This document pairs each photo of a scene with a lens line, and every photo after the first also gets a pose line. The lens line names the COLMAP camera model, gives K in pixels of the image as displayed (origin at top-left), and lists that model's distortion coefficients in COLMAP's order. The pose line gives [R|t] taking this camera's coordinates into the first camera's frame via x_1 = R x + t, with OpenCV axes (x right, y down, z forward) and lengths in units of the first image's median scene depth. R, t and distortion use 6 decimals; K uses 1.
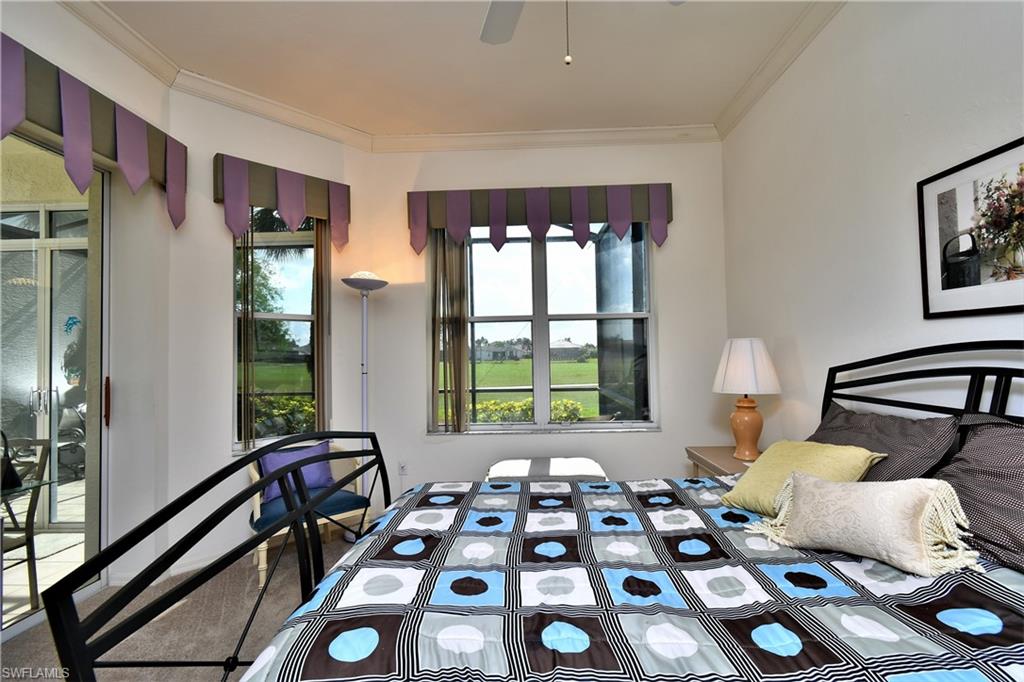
lens RADIAL K [[453.3, 0, 515.4], [0, 453.3, 342.5], [0, 0, 1]] dist [0.009501, -0.004851]
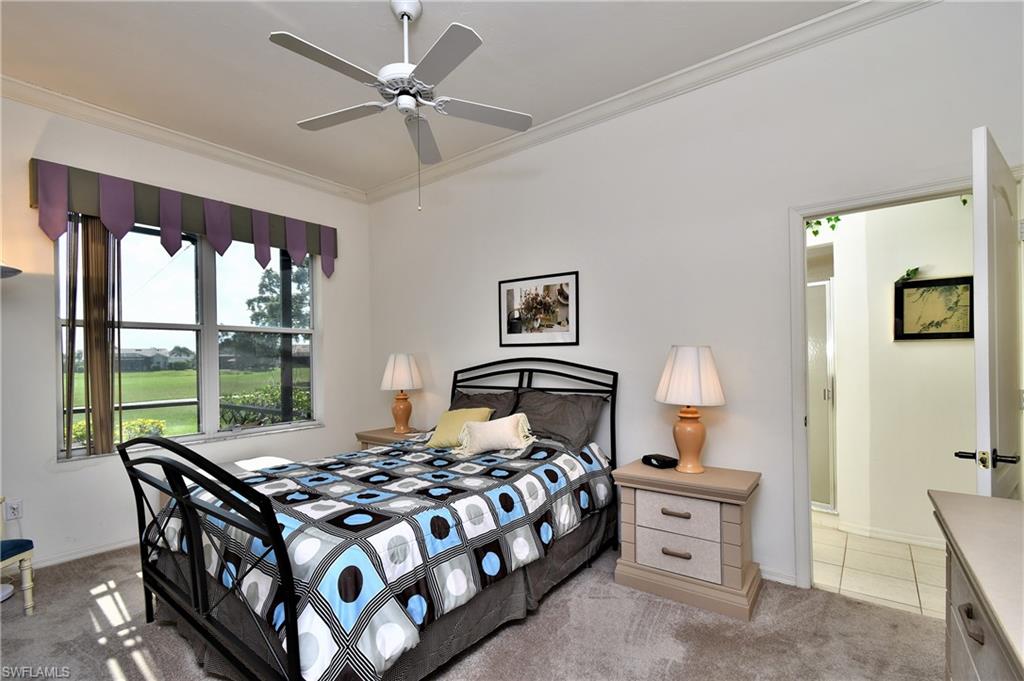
lens RADIAL K [[463.3, 0, 513.4], [0, 463.3, 360.1], [0, 0, 1]] dist [0.001585, 0.000041]
pose [[0.587850, 0.009673, 0.808912, -0.645645], [-0.019087, 0.999816, 0.001914, 0.003599], [-0.808744, -0.016565, 0.587927, -0.252315]]
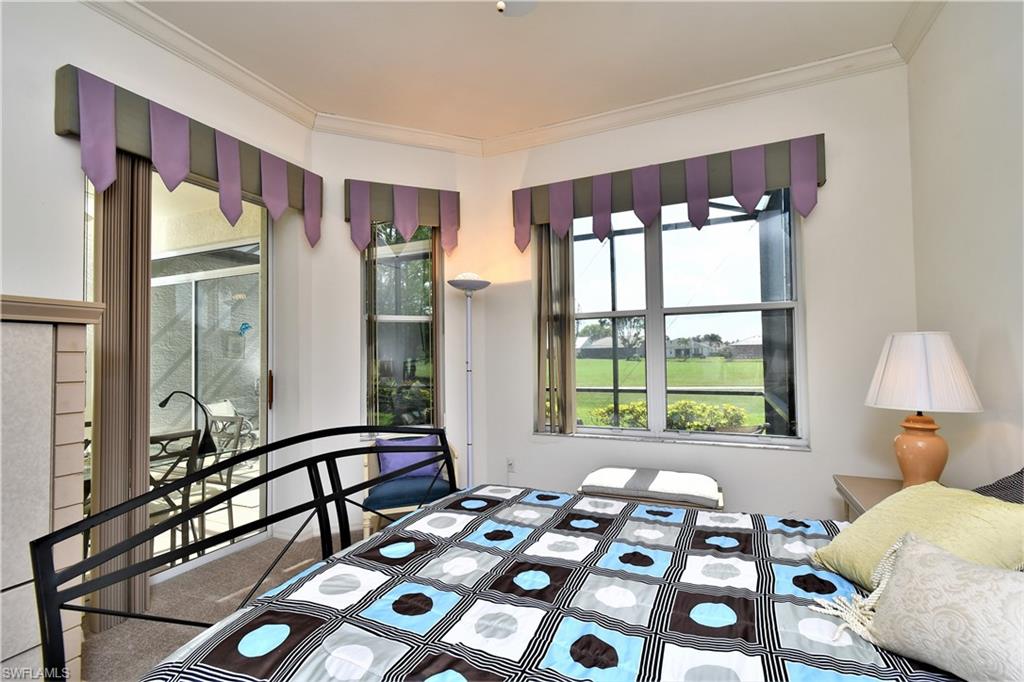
lens RADIAL K [[453.3, 0, 515.4], [0, 453.3, 342.5], [0, 0, 1]] dist [0.009501, -0.004851]
pose [[0.923483, -0.005071, -0.383605, 0.242505], [0.007387, 0.999962, 0.004566, -0.001526], [0.383567, -0.007050, 0.923486, 0.119171]]
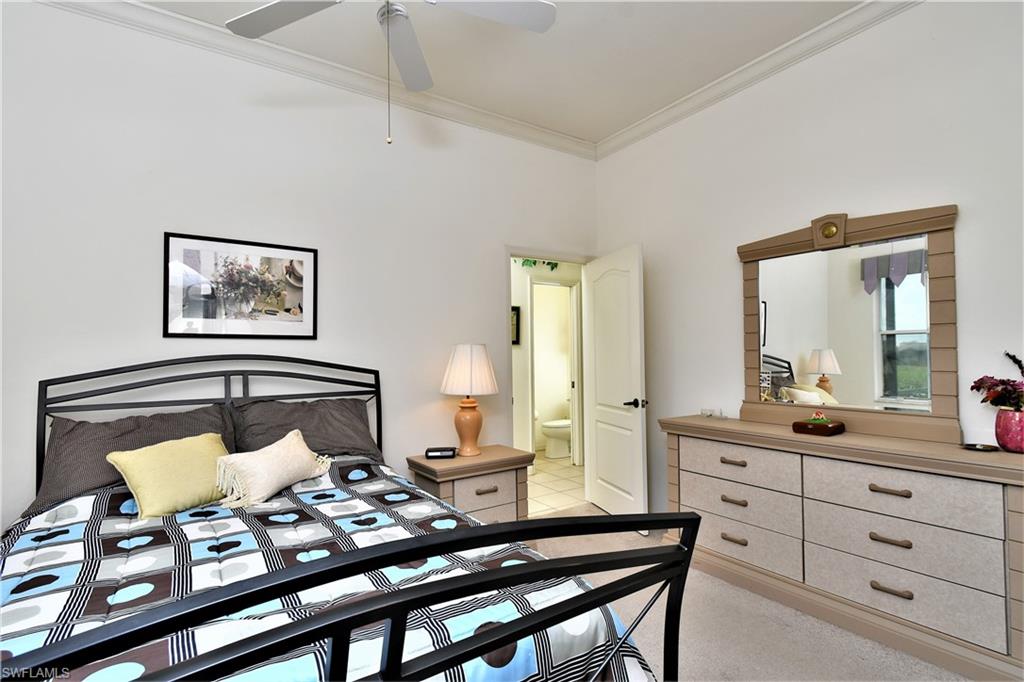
lens RADIAL K [[487.6, 0, 508.9], [0, 487.6, 340.0], [0, 0, 1]] dist [0.000264, -0.000282]
pose [[-0.578618, 0.058275, 0.813514, -0.651183], [0.007856, 0.997796, -0.065889, 0.045290], [-0.815561, -0.031733, -0.577801, 0.810241]]
